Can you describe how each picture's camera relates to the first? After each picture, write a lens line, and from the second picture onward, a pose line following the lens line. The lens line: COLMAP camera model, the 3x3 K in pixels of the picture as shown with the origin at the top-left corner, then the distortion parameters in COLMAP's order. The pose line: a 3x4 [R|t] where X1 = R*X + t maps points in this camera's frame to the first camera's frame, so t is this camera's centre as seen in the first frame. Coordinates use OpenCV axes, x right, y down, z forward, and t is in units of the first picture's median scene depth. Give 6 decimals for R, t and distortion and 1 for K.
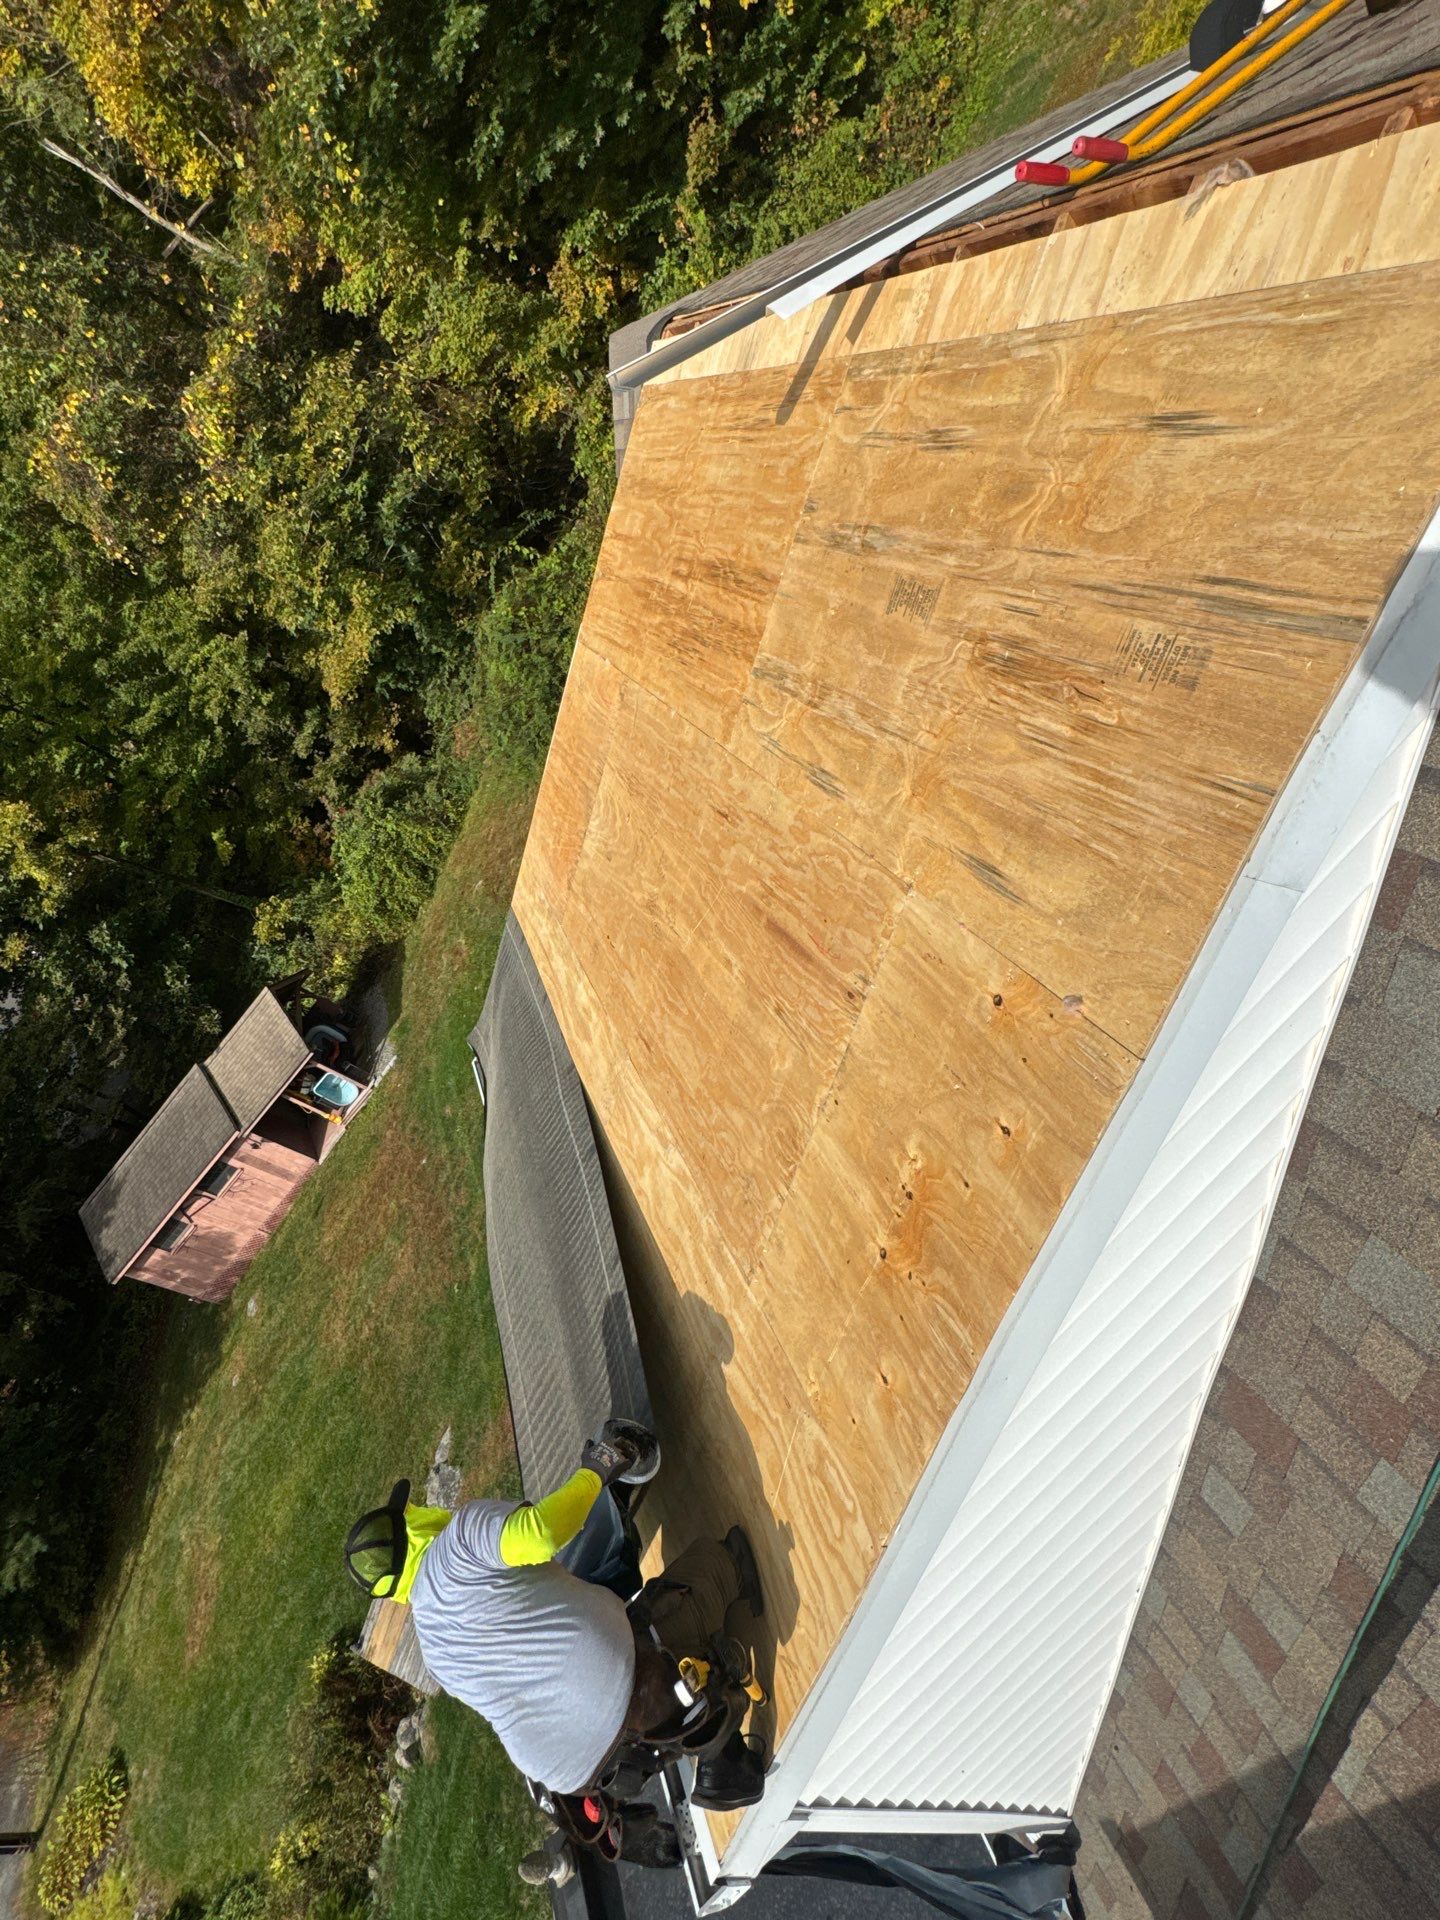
lens RADIAL K [[980.9, 0, 713.0], [0, 980.9, 959.7], [0, 0, 1]] dist [-0.004091, 0.001113]
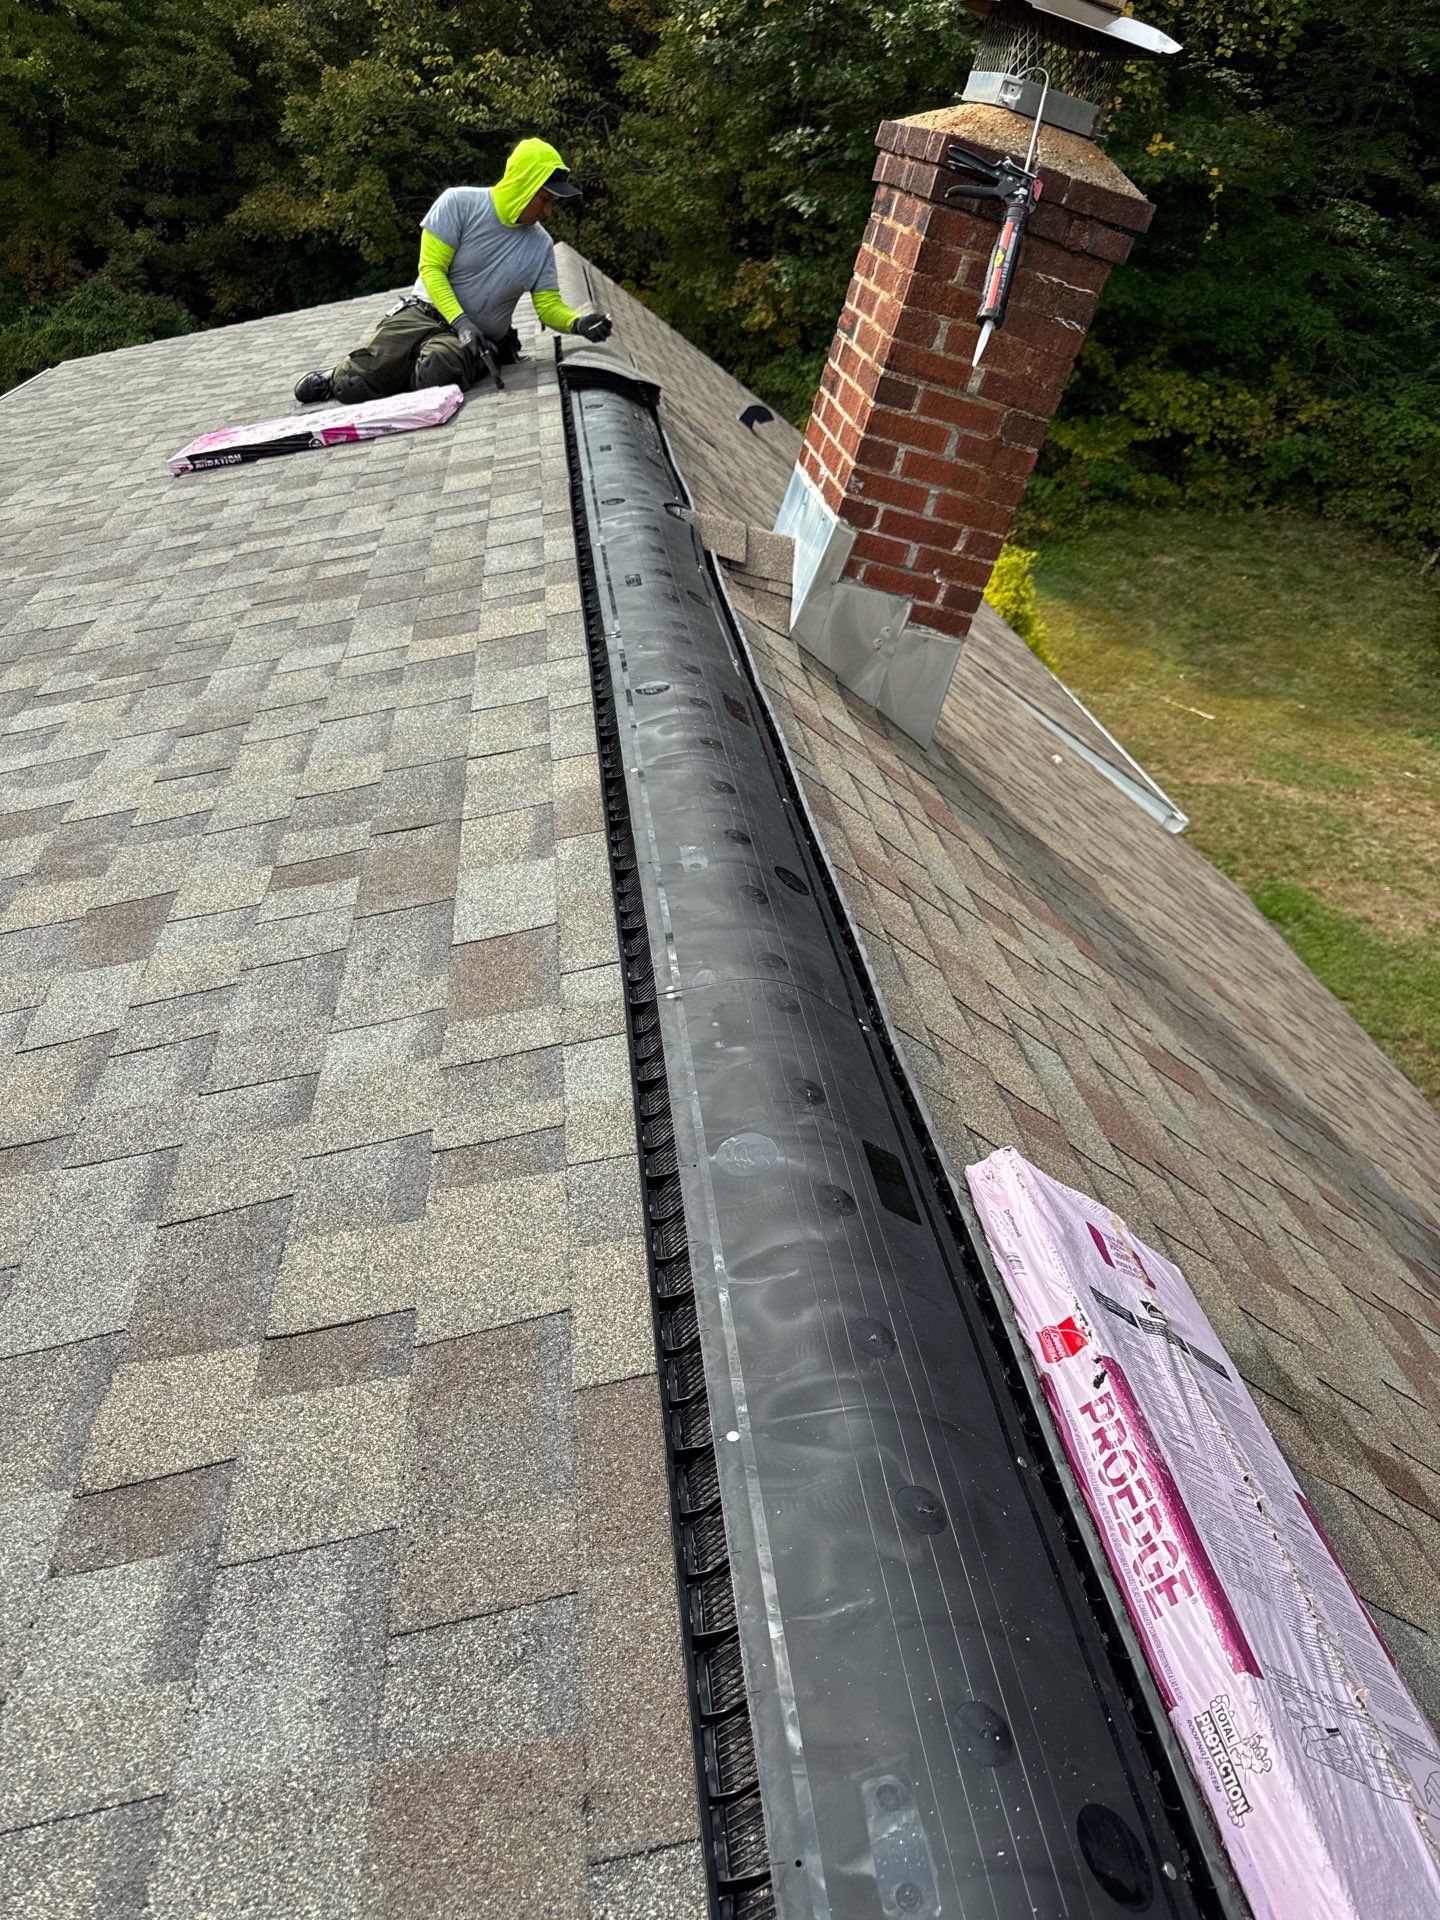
lens RADIAL K [[1372.1, 0, 722.3], [0, 1372.1, 945.6], [0, 0, 1]] dist [0.026732, -0.036802]
pose [[0.492634, 0.848983, 0.191155, 0.159202], [-0.793779, 0.528410, -0.301162, 0.116539], [-0.356689, -0.003372, 0.934217, -0.324740]]
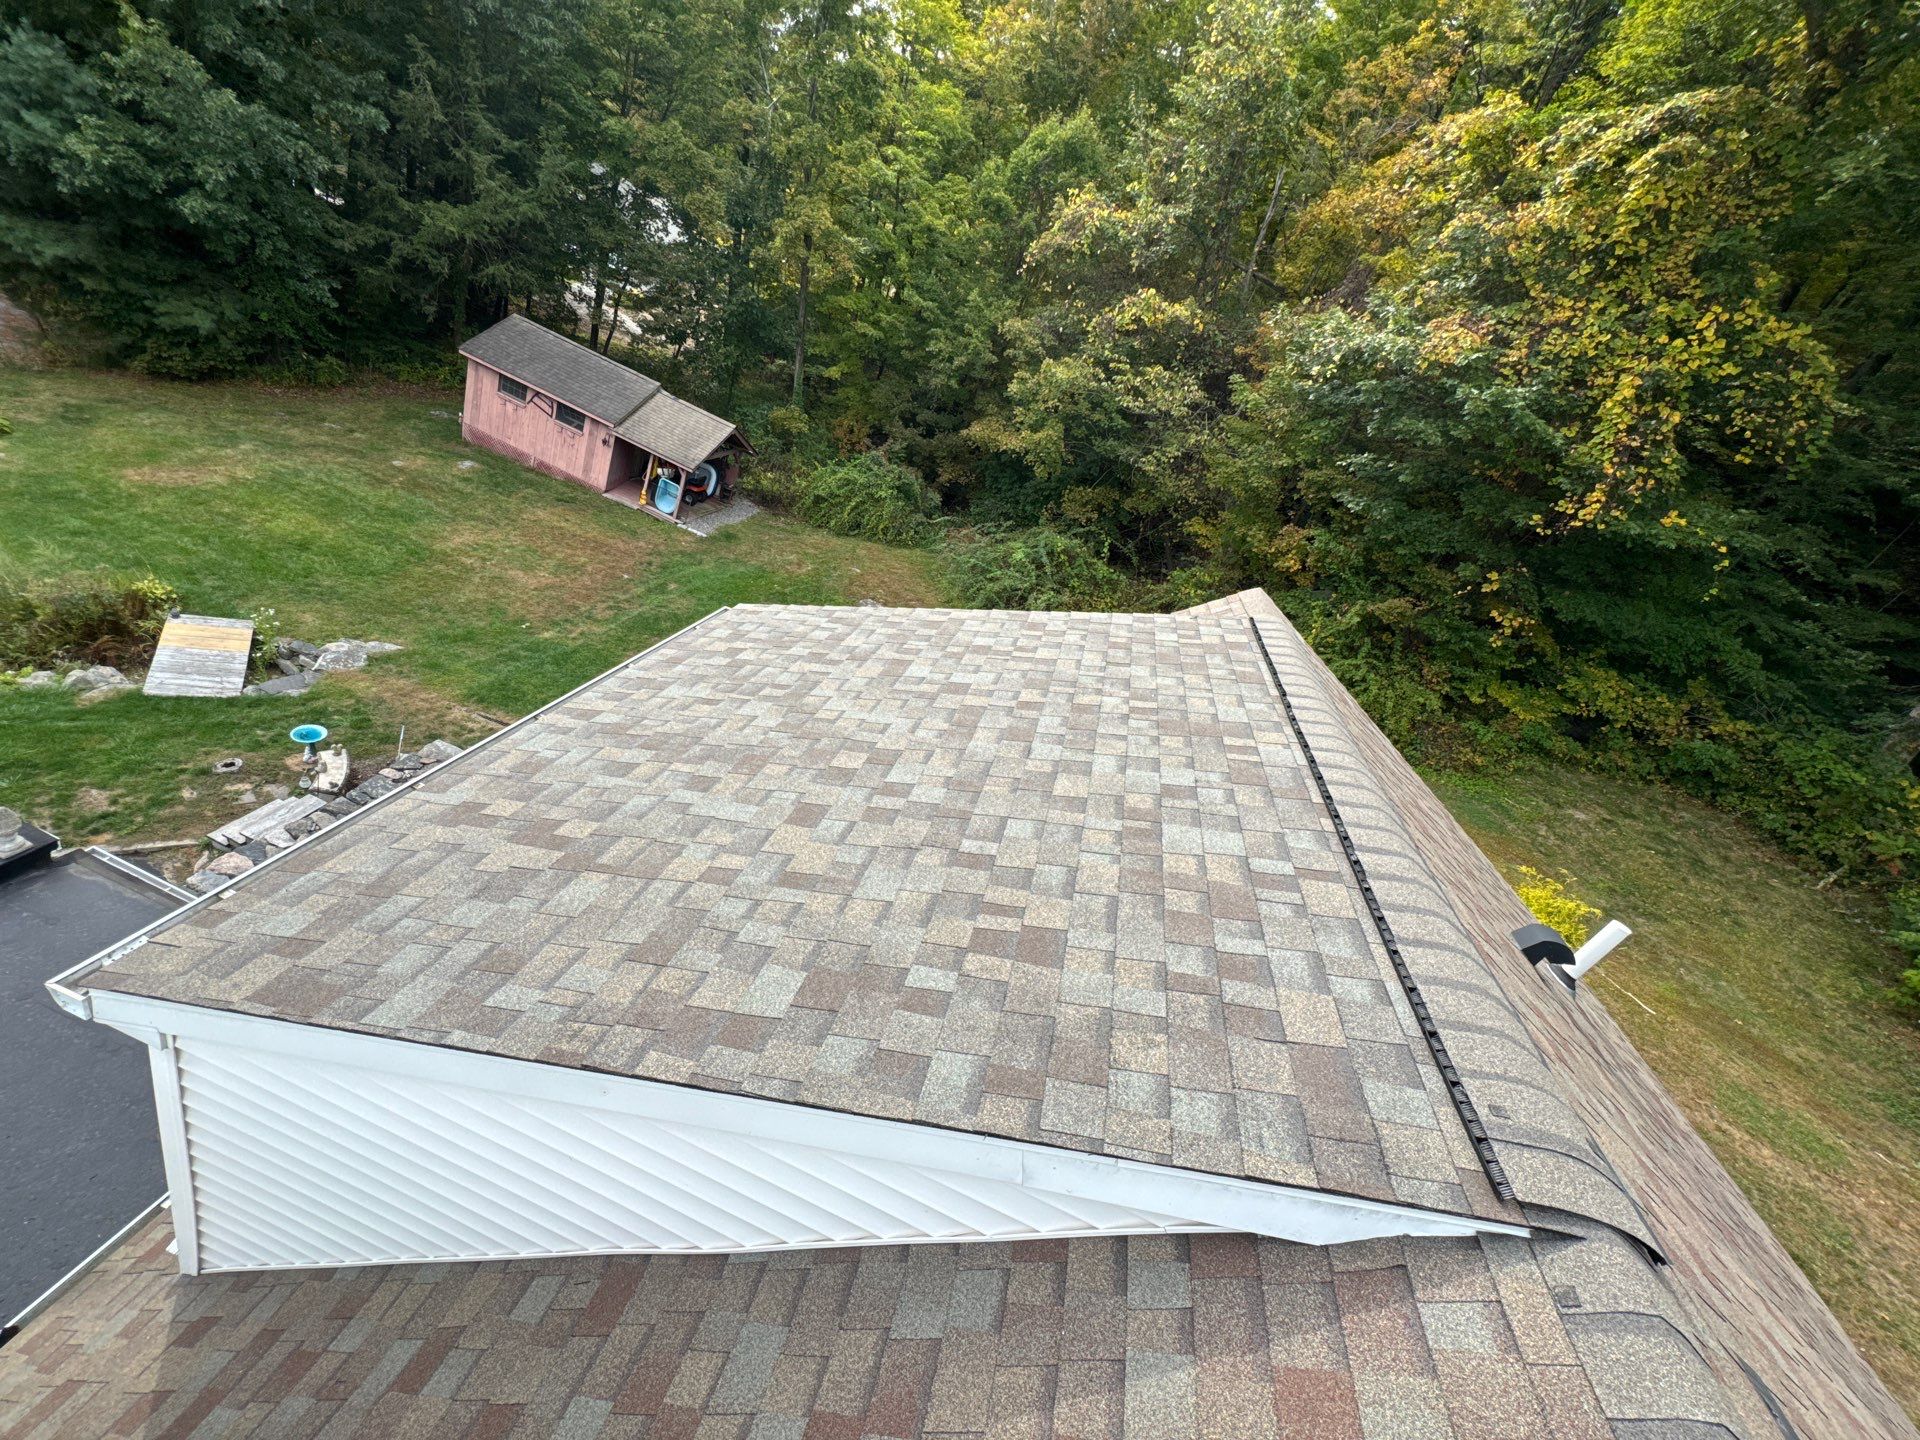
lens RADIAL K [[770.4, 0, 961.1], [0, 770.4, 718.2], [0, 0, 1]] dist [-0.000781, -0.000054]
pose [[0.252950, 0.967402, -0.012225, -0.005036], [-0.955627, 0.247859, -0.159197, 0.002382], [-0.150978, 0.051952, 0.987171, -0.010431]]
